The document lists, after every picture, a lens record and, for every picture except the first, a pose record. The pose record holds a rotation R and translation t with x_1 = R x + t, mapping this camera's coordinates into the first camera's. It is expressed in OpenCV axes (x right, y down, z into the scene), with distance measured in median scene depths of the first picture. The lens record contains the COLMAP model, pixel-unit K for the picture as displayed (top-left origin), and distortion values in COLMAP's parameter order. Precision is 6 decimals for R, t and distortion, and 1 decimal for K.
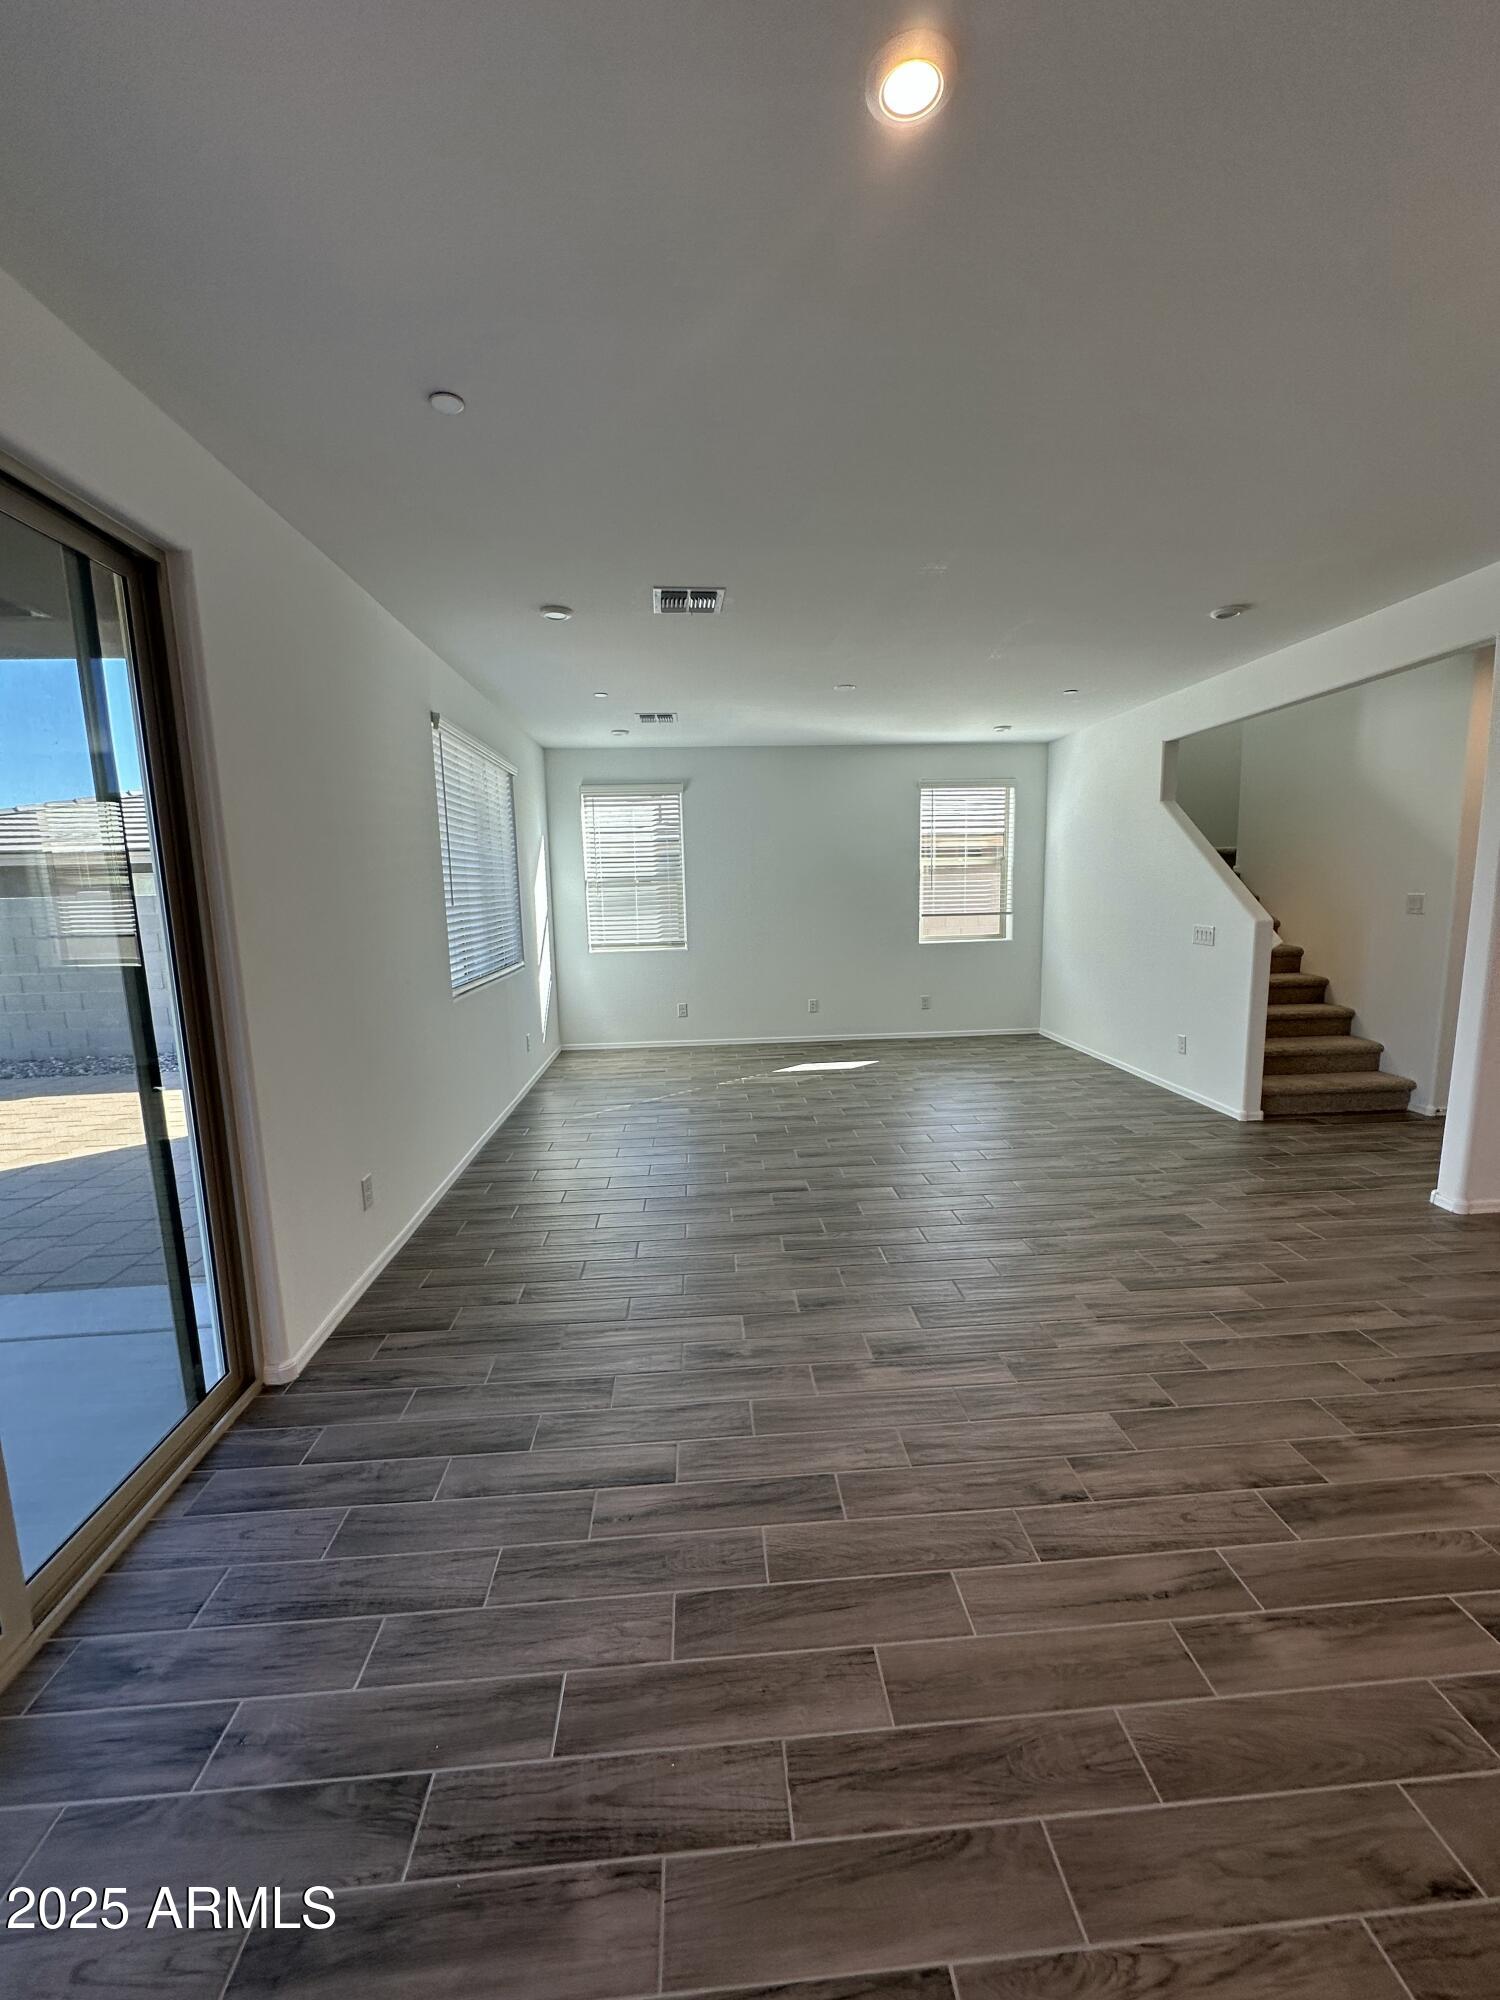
lens RADIAL K [[796.4, 0, 745.4], [0, 796.4, 1003.2], [0, 0, 1]] dist [-0.001359, -0.000144]
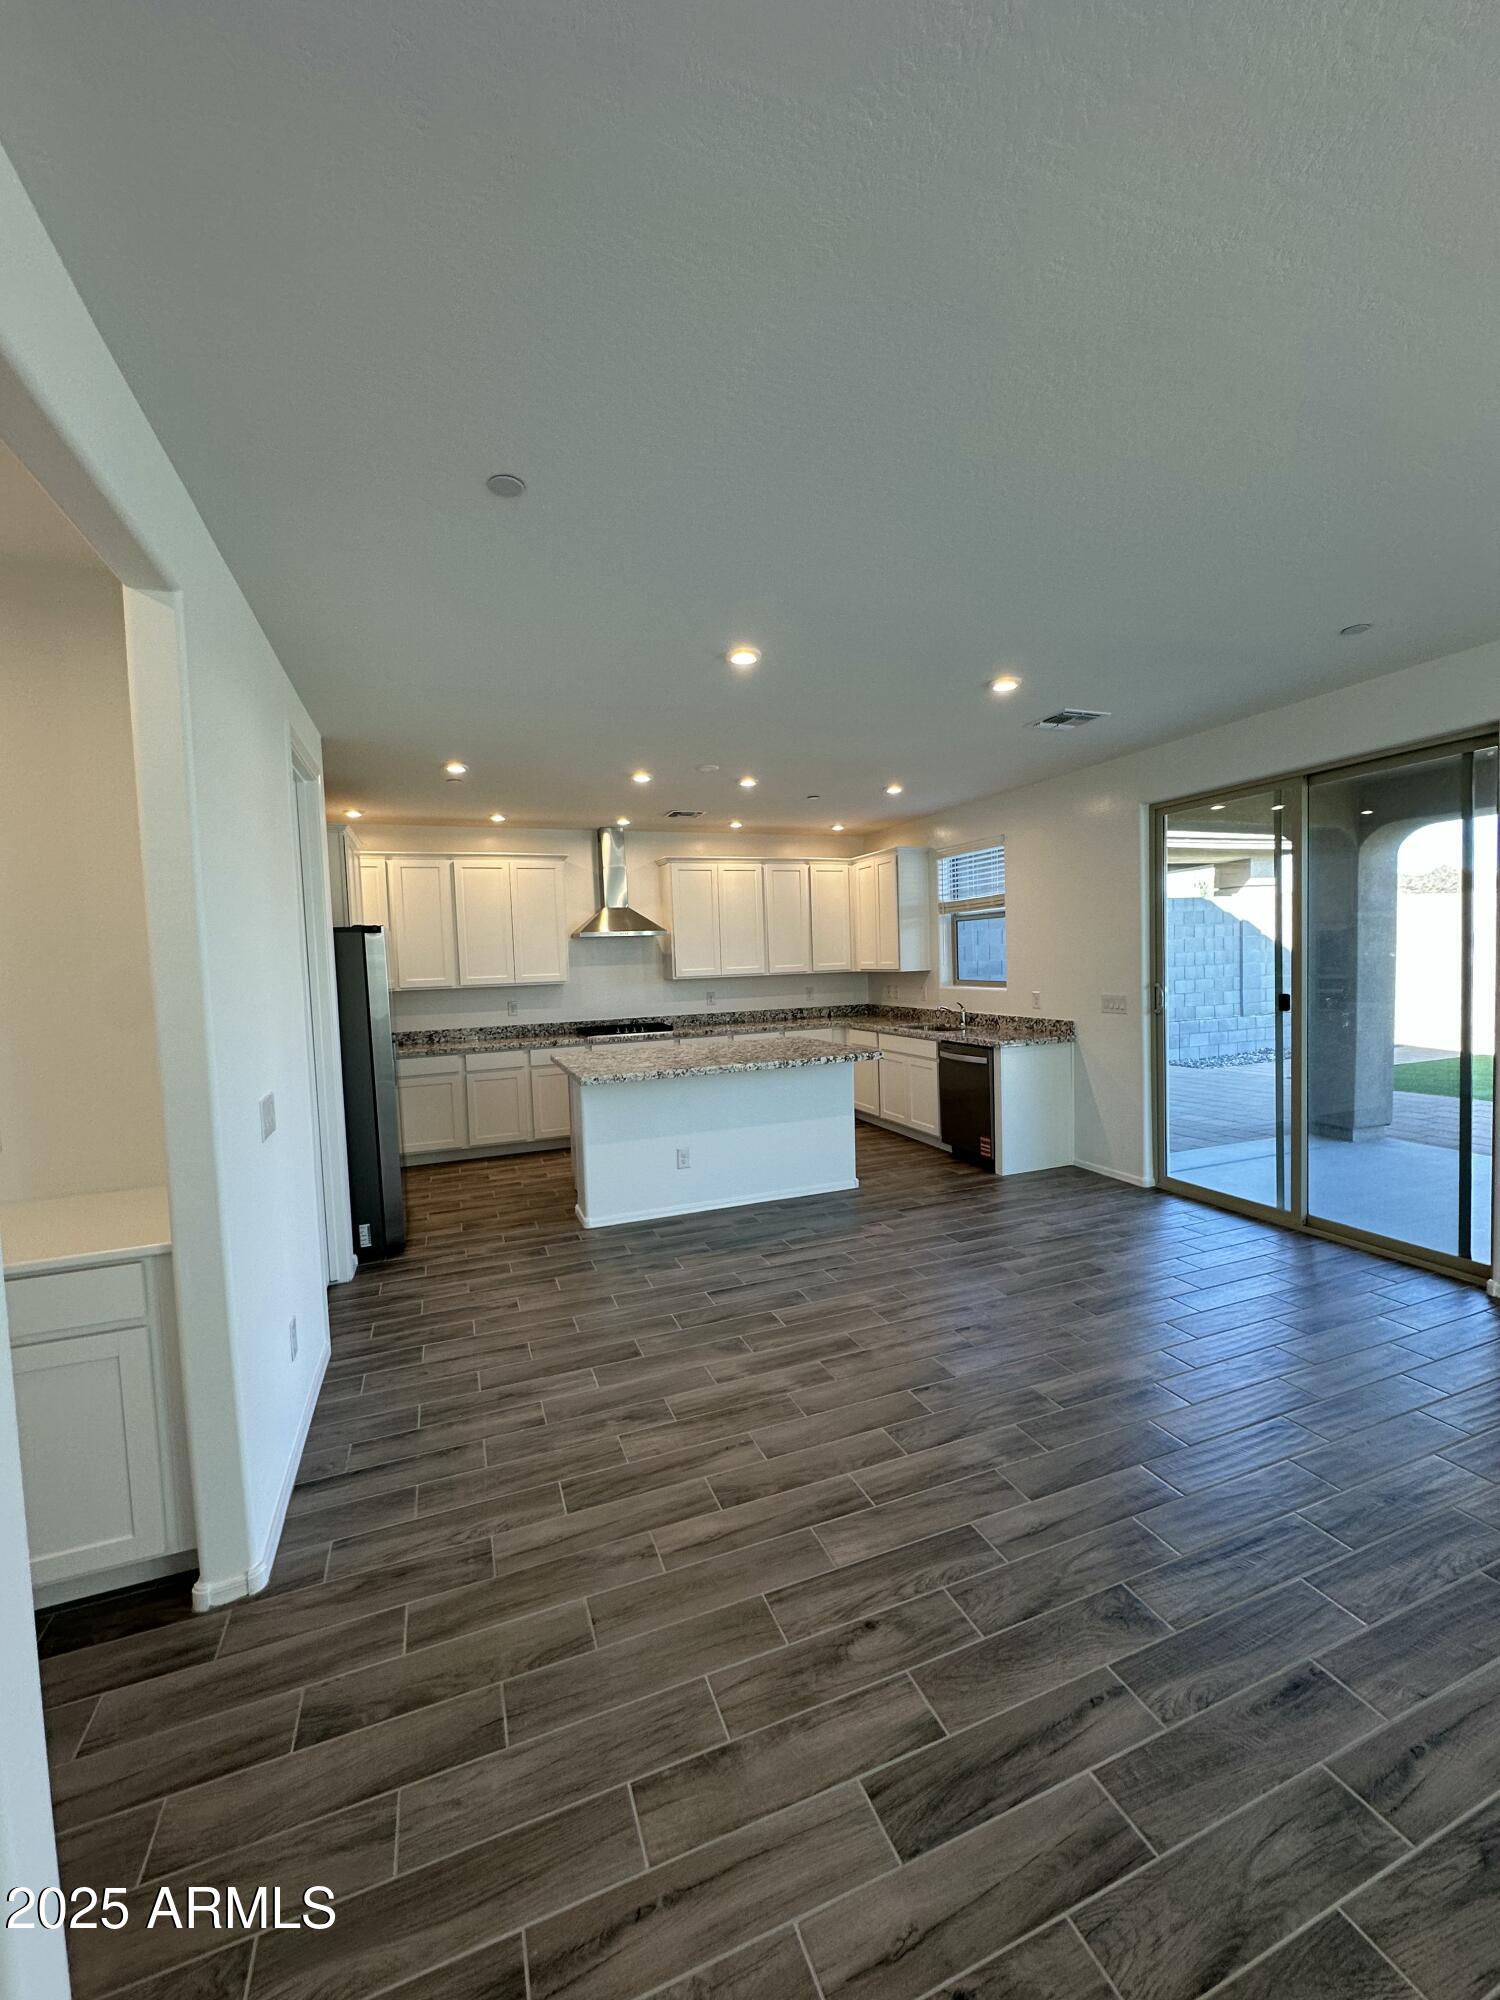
lens RADIAL K [[796.4, 0, 745.4], [0, 796.4, 1003.2], [0, 0, 1]] dist [-0.001359, -0.000144]
pose [[-0.953472, 0.071755, -0.292818, 0.891761], [0.010234, 0.978406, 0.206437, -0.274313], [0.301308, 0.193835, -0.933618, 1.585005]]
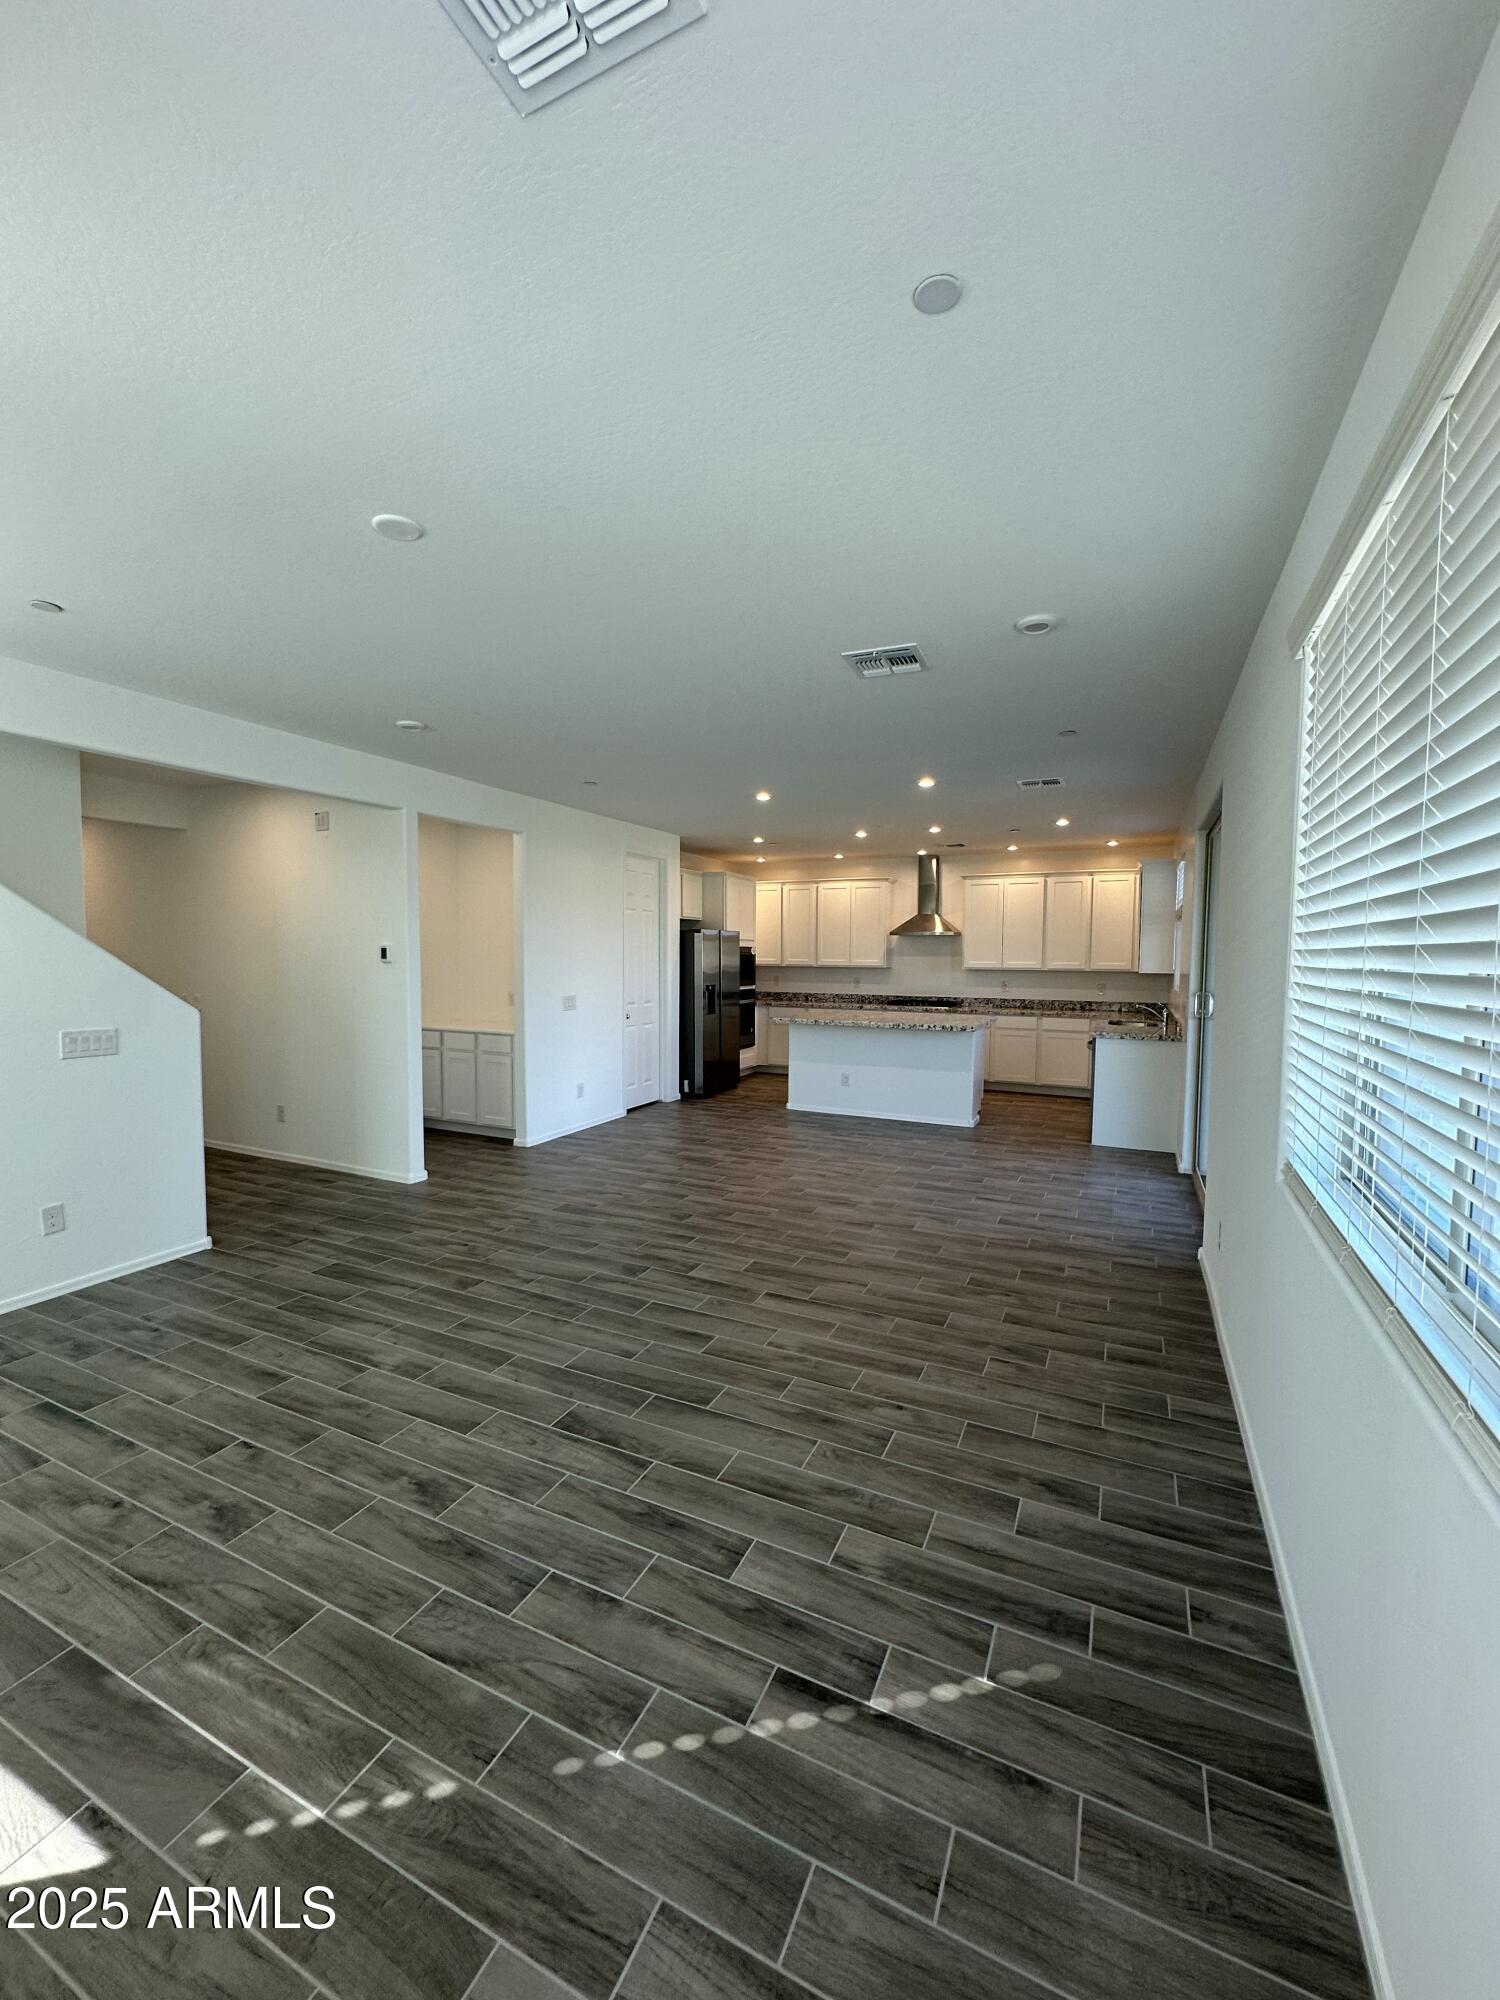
lens RADIAL K [[796.4, 0, 745.4], [0, 796.4, 1003.2], [0, 0, 1]] dist [-0.001359, -0.000144]
pose [[-0.871594, -0.014856, 0.490004, -0.482690], [0.085358, 0.979674, 0.181531, -0.365565], [-0.482740, 0.200047, -0.852609, 2.418657]]
